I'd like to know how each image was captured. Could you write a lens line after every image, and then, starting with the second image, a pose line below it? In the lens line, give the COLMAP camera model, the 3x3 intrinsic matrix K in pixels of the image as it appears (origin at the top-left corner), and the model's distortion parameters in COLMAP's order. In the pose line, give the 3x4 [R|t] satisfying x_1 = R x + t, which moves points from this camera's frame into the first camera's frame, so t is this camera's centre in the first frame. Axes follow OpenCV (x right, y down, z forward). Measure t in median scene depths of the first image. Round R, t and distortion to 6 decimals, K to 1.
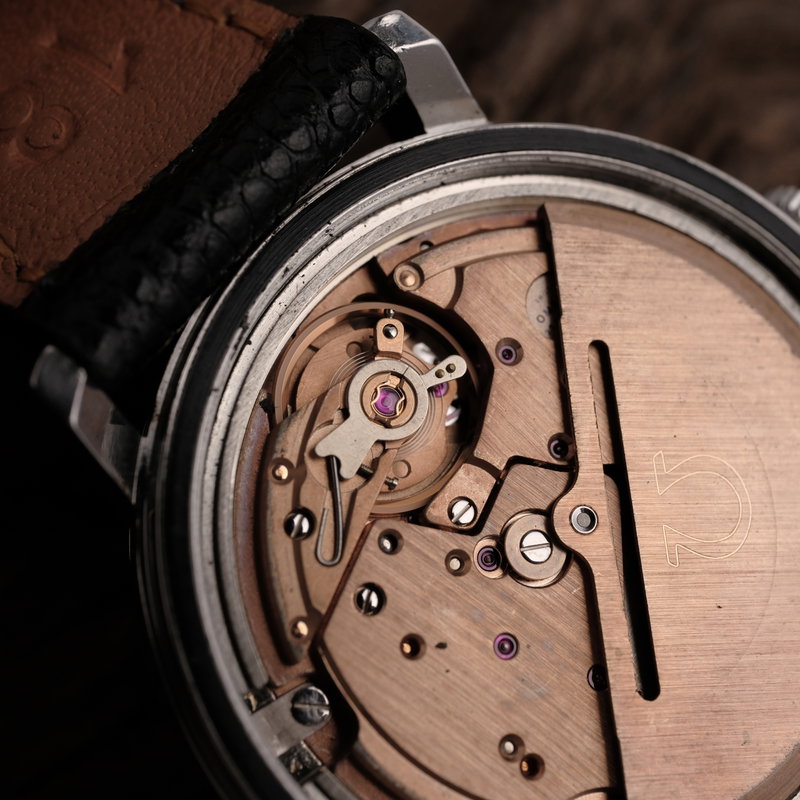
lens RADIAL K [[1386.6, 0, 400.0], [0, 1386.6, 400.0], [0, 0, 1]] dist [0.049616, -0.662128]
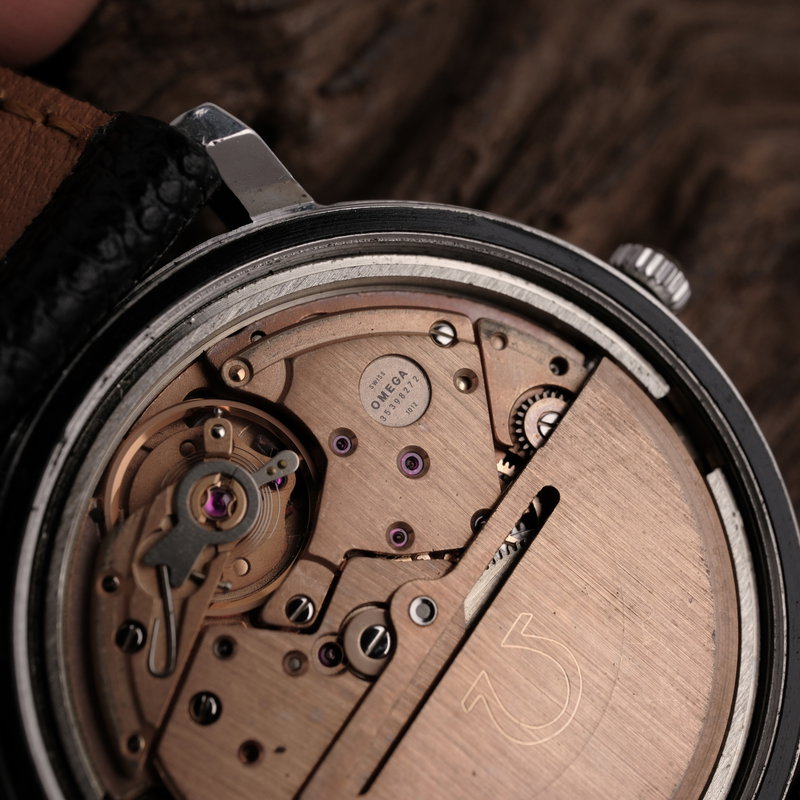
lens RADIAL K [[1386.6, 0, 400.0], [0, 1386.6, 400.0], [0, 0, 1]] dist [0.049616, -0.662128]
pose [[0.998145, -0.058916, -0.015374, 0.137845], [0.059306, 0.997894, 0.026280, -0.089392], [0.013793, -0.027143, 0.999536, 0.013333]]
